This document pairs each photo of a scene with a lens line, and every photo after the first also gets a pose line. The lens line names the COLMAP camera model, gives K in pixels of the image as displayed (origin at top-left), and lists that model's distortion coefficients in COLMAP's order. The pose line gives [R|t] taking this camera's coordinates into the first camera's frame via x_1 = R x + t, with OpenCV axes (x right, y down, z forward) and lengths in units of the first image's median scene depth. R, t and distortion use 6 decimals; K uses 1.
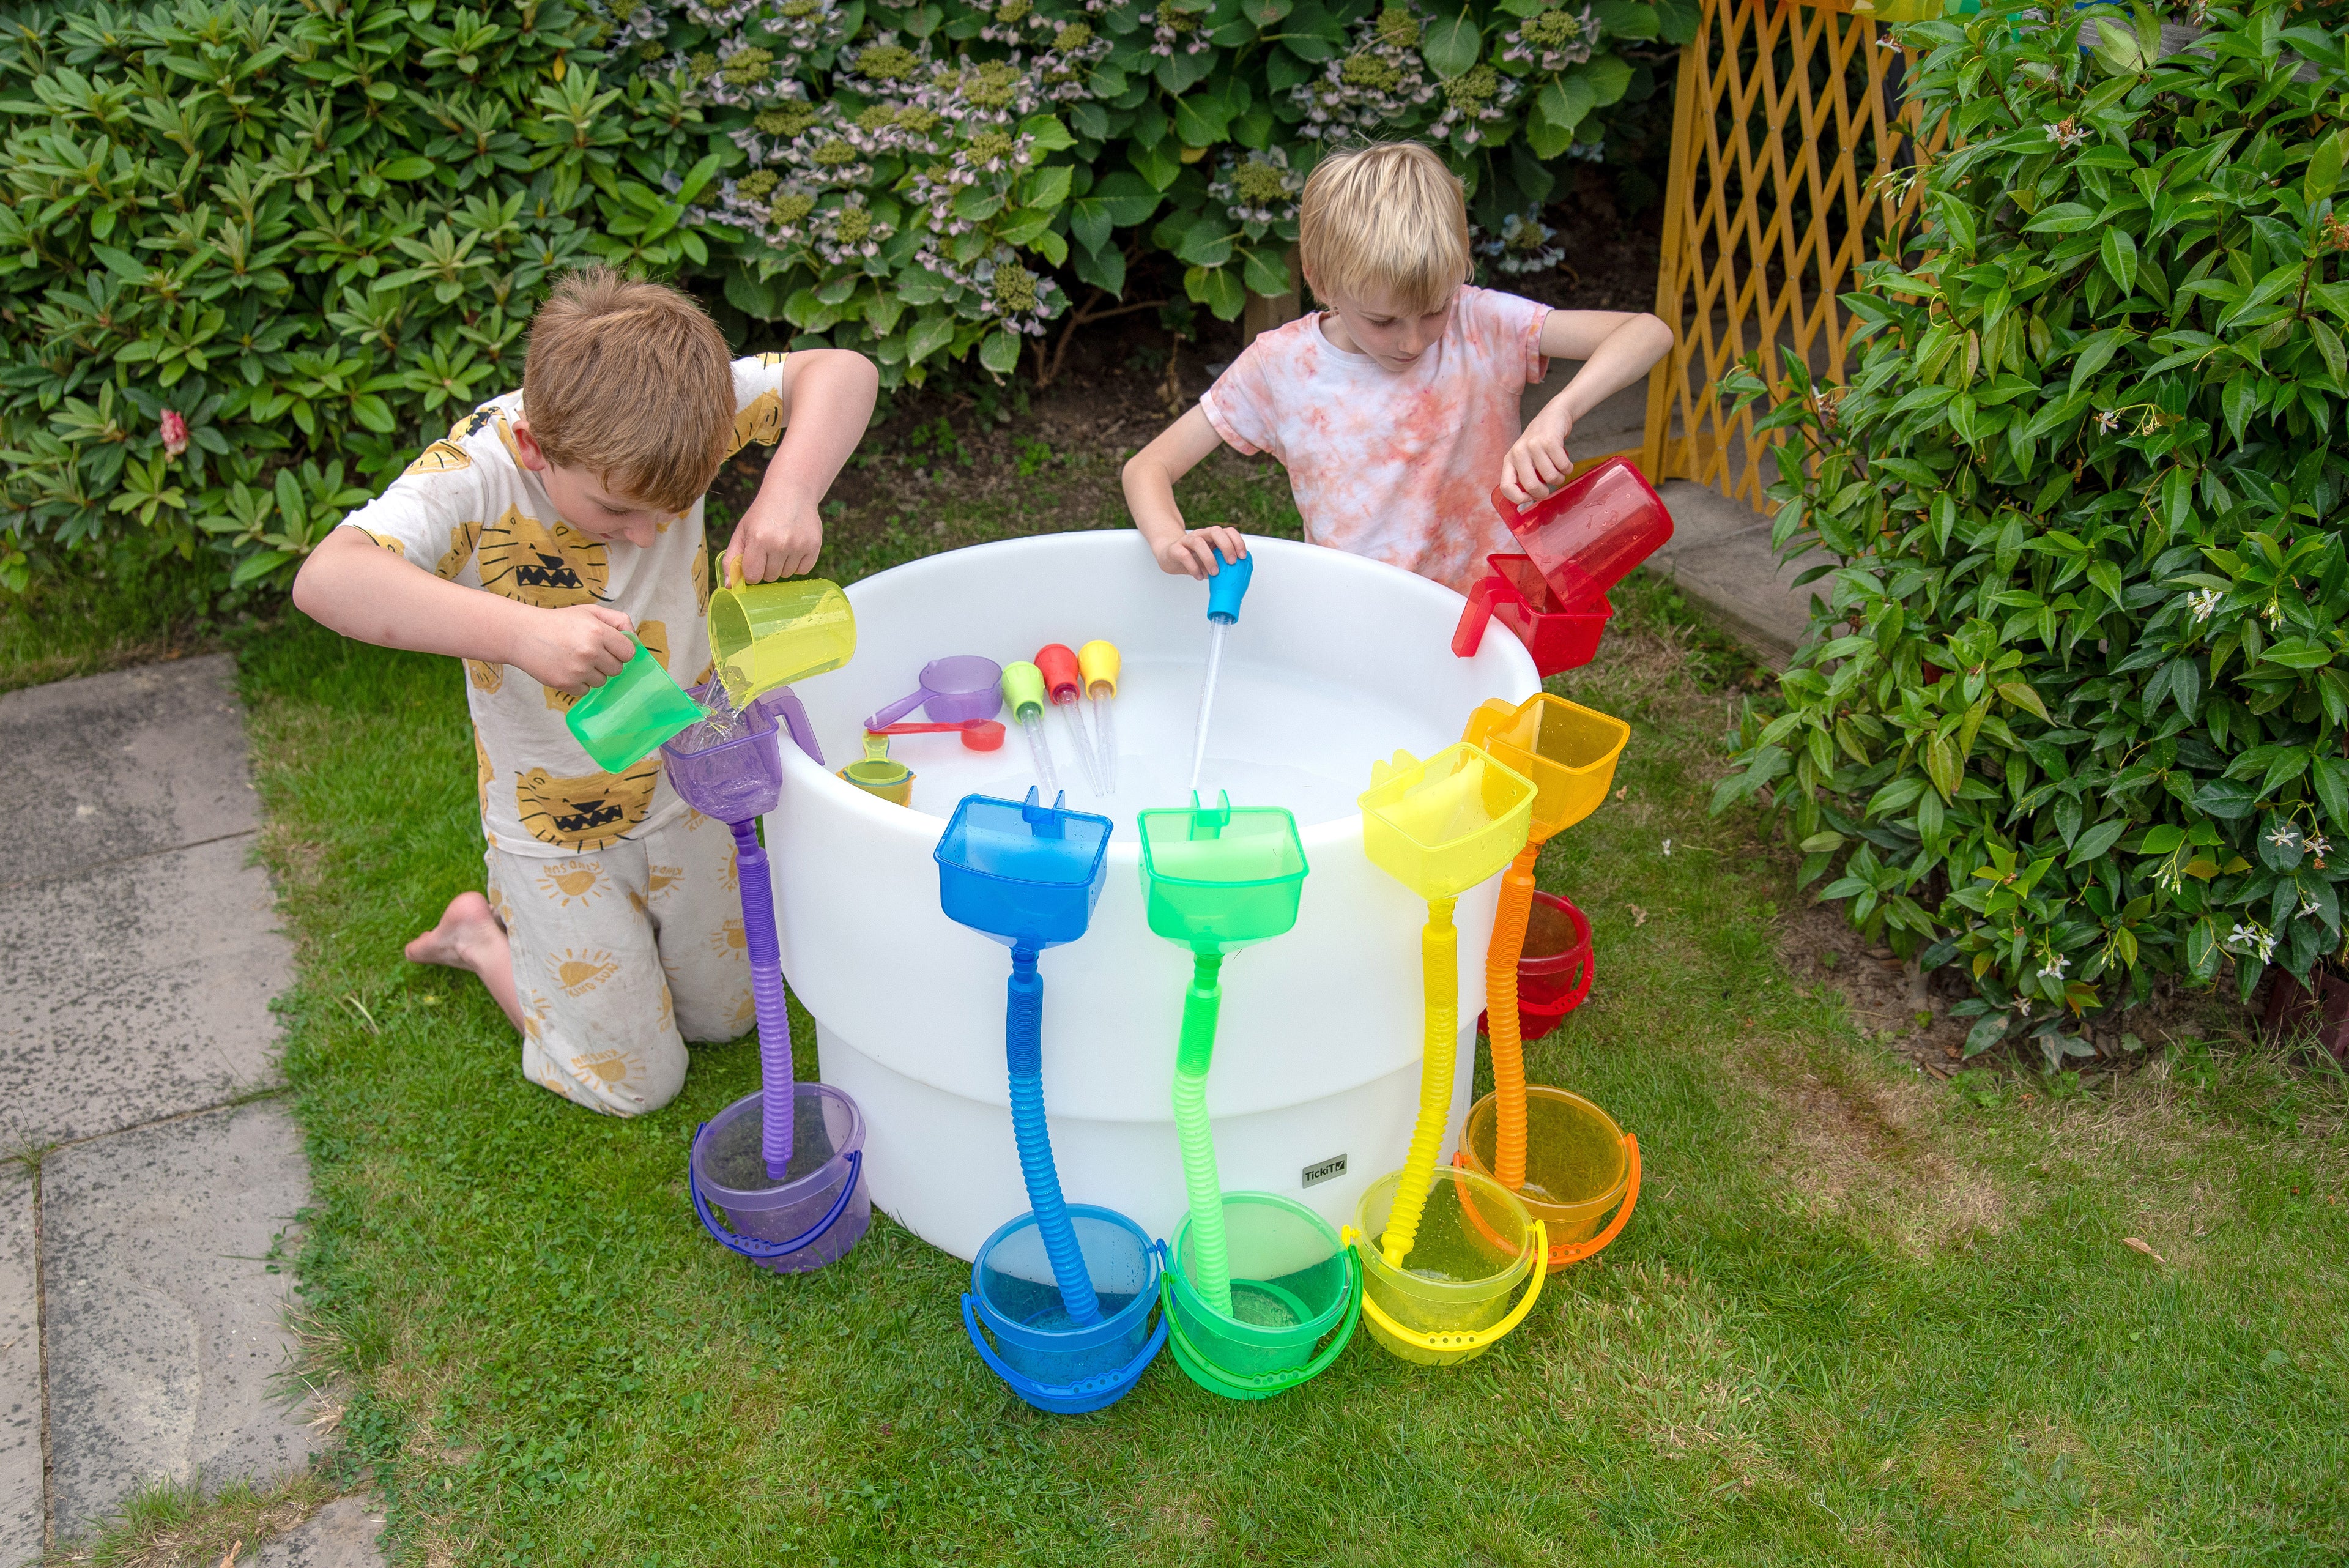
lens RADIAL K [[2152.9, 0, 1174.4], [0, 2152.9, 767.9], [0, 0, 1]] dist [0.009103, 0.000000]
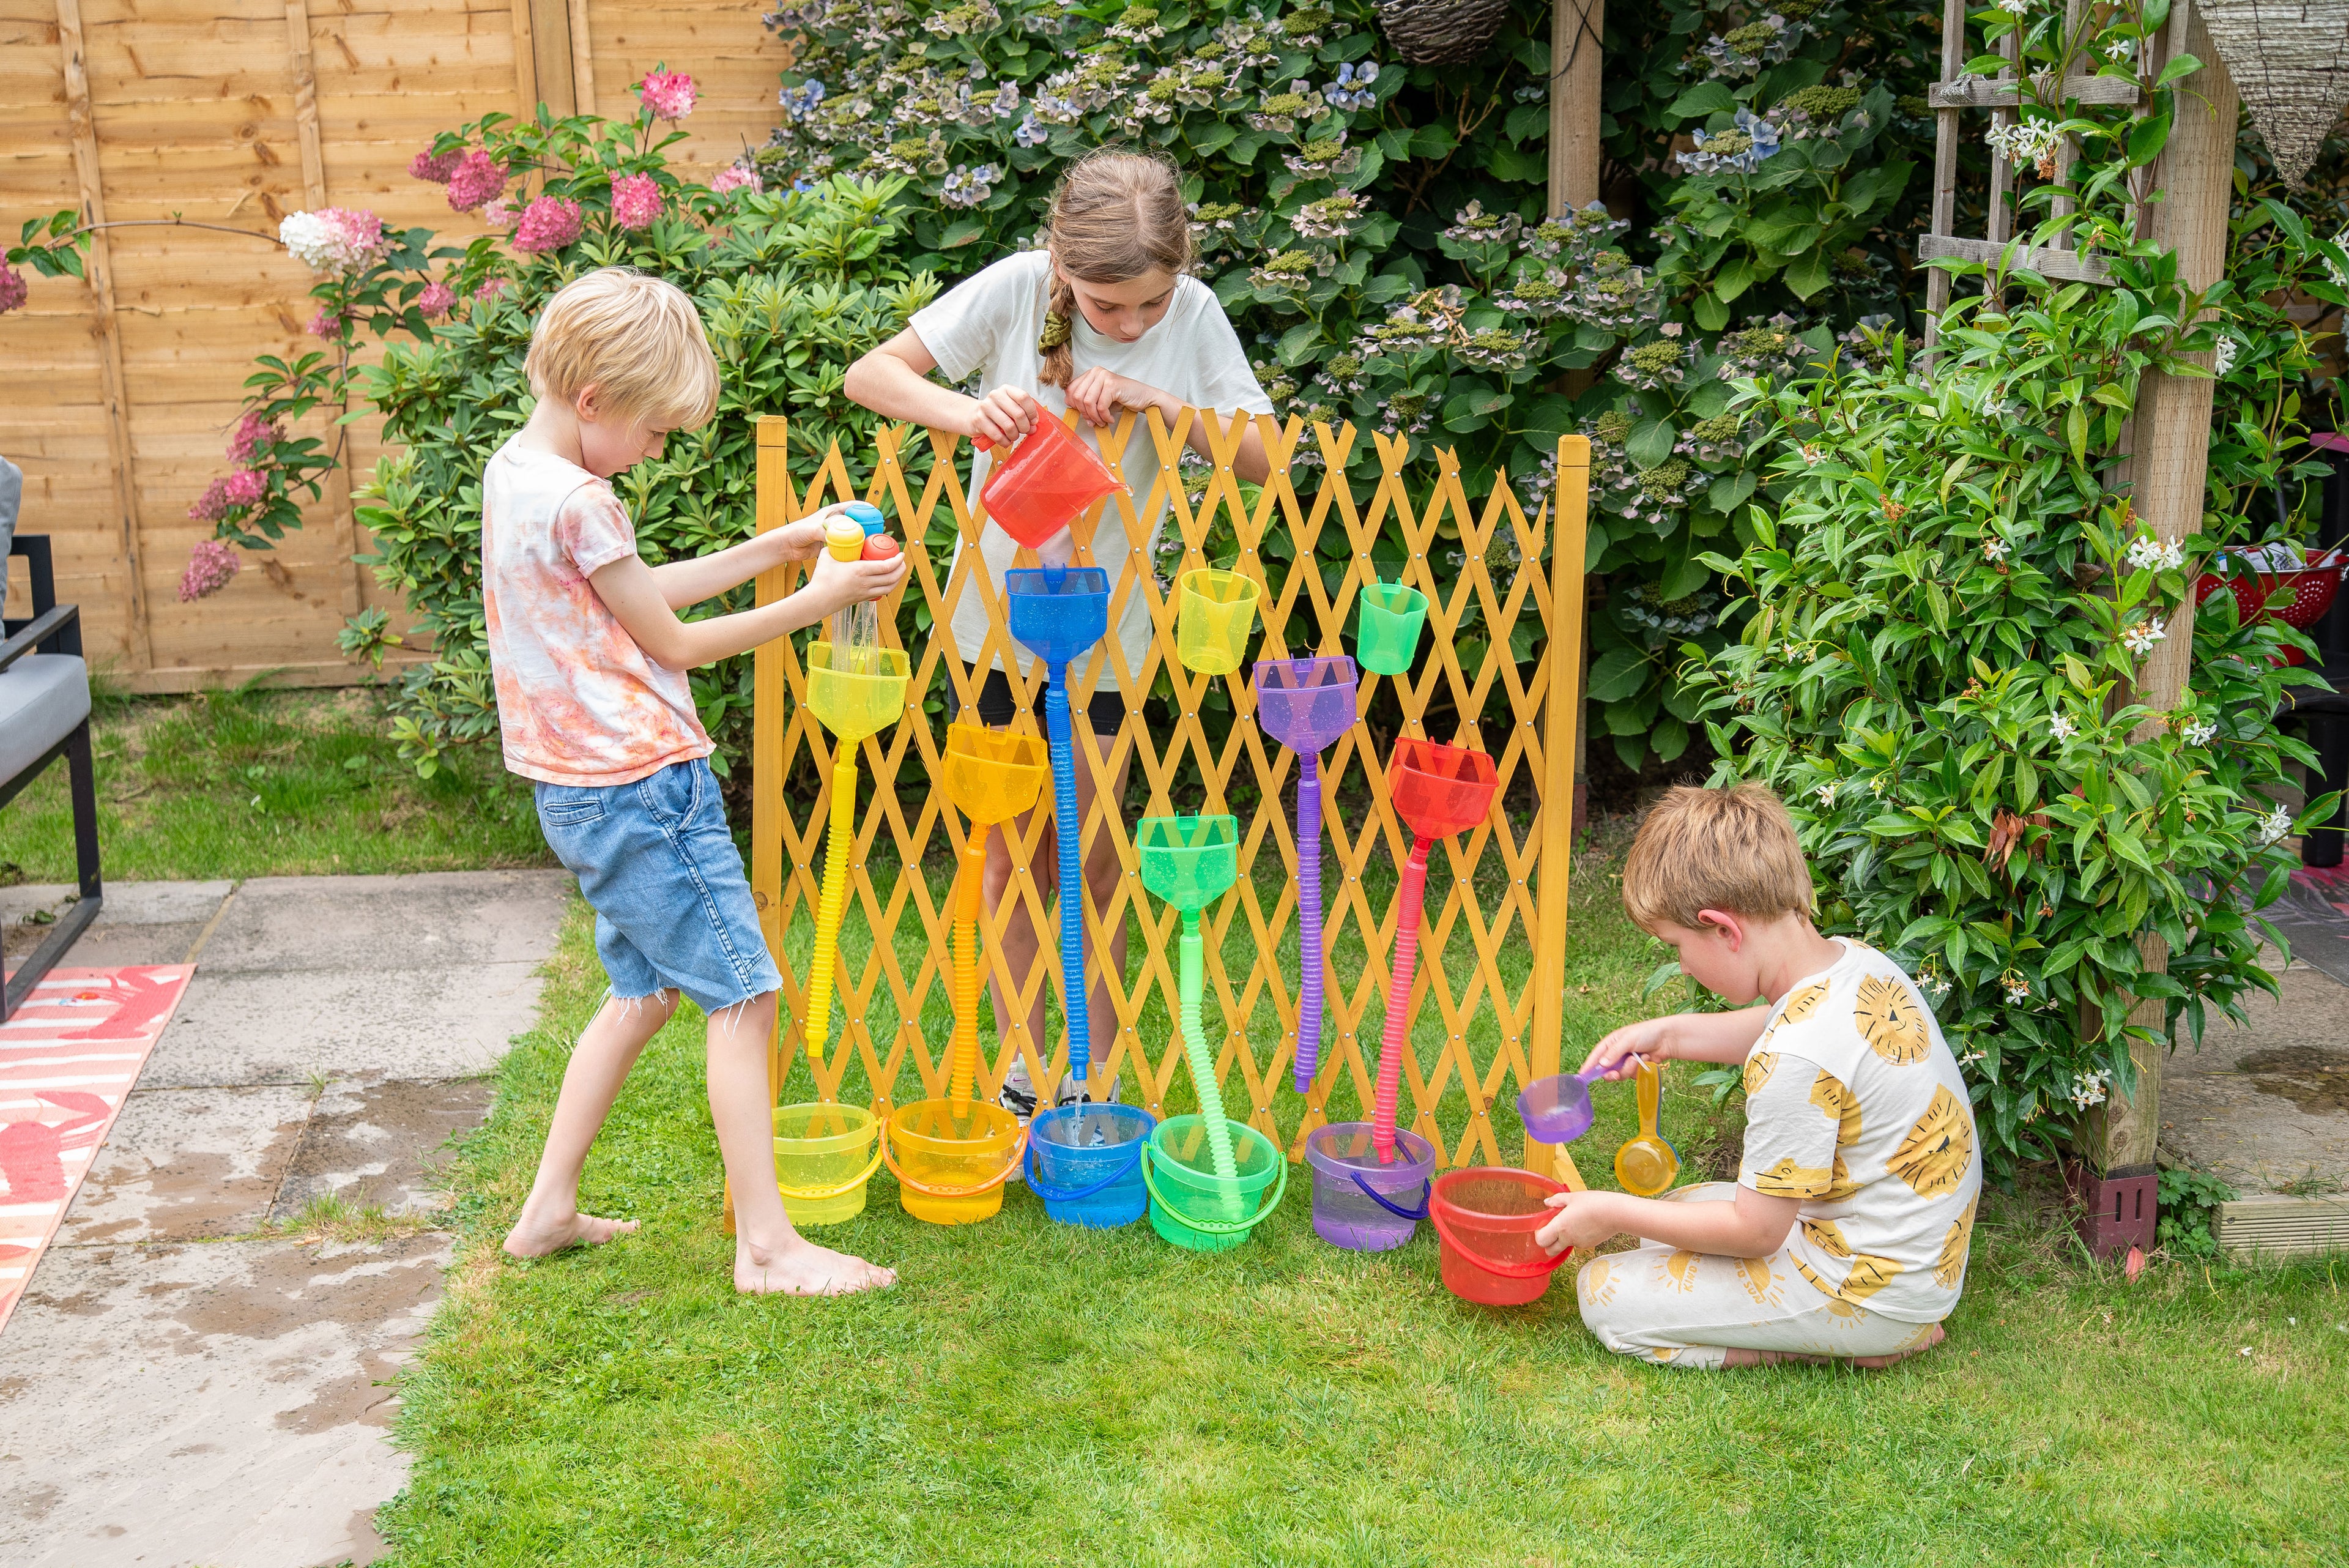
lens RADIAL K [[3092.5, 0, 1177.0], [0, 3092.5, 777.3], [0, 0, 1]] dist [0.098686, 0.000000]
pose [[0.949058, 0.083755, -0.303765, 0.542840], [-0.161690, 0.956877, -0.241336, 0.359092], [0.270453, 0.278158, 0.921674, -0.698222]]
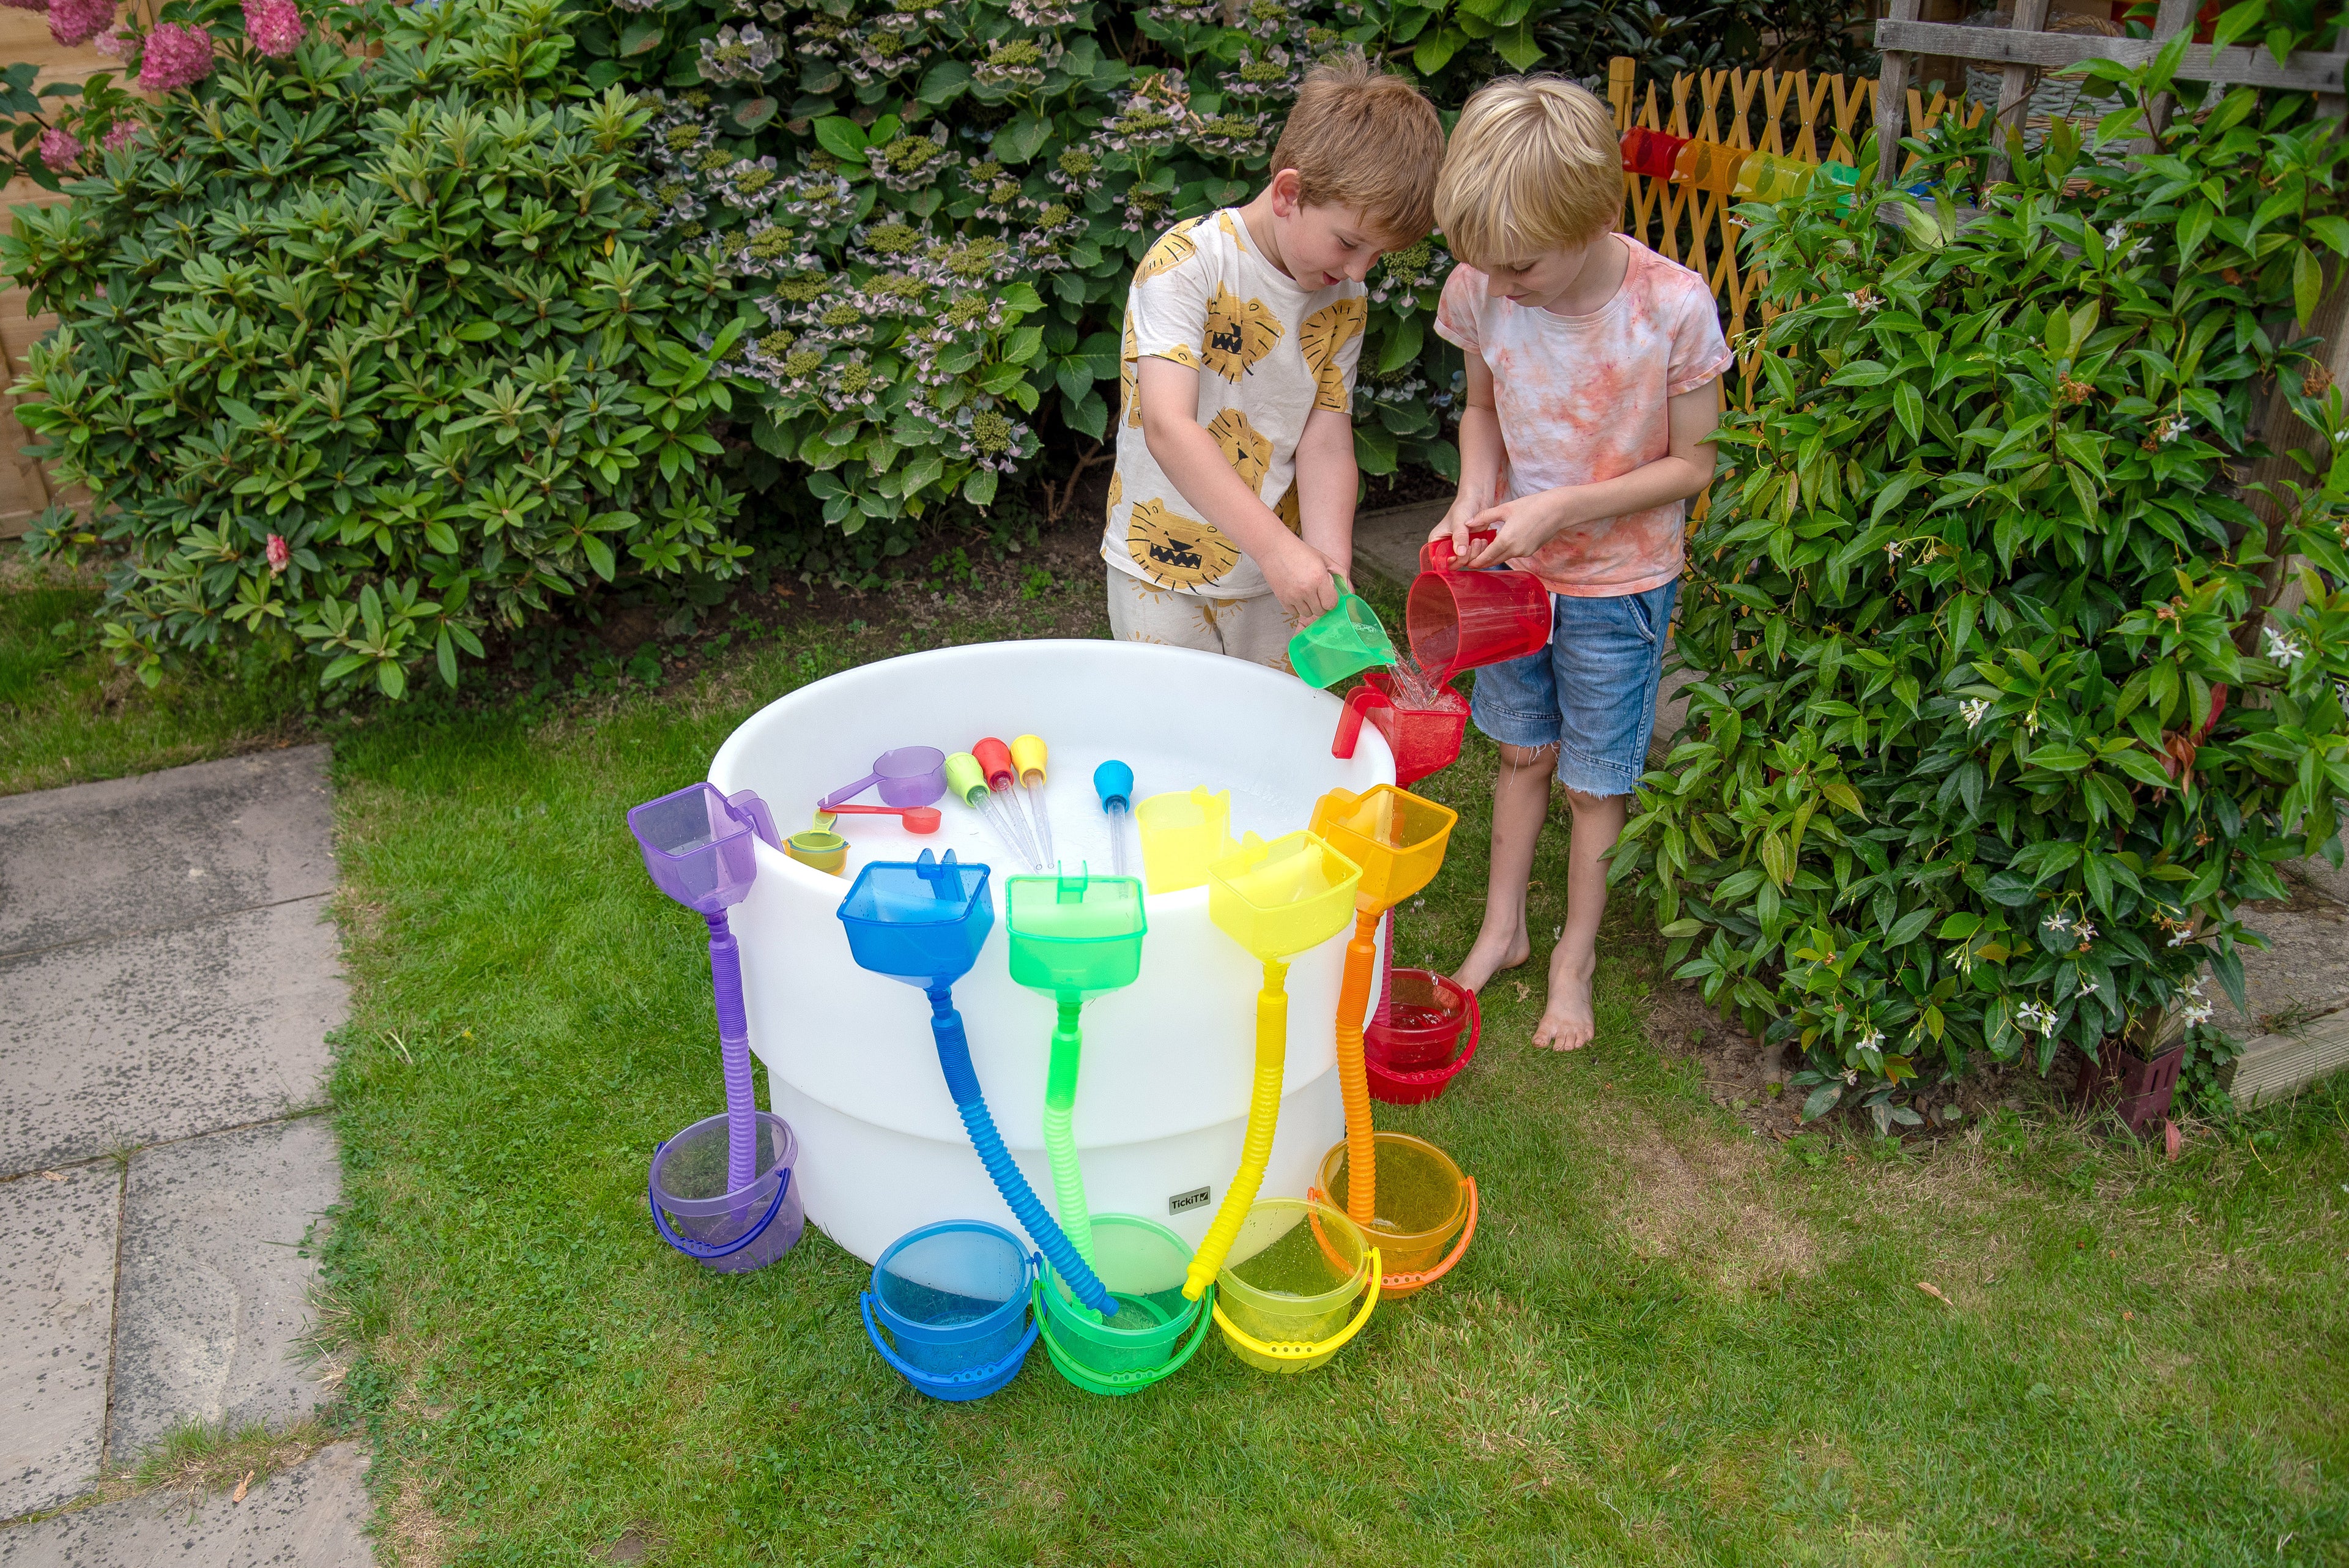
lens RADIAL K [[1992.9, 0, 1105.4], [0, 1992.9, 804.4], [0, 0, 1]] dist [-0.055100, 0.027909]
pose [[0.997328, 0.017231, -0.070997, 0.079479], [-0.019954, 0.999085, -0.037829, 0.016118], [0.070280, 0.039145, 0.996759, -0.046554]]
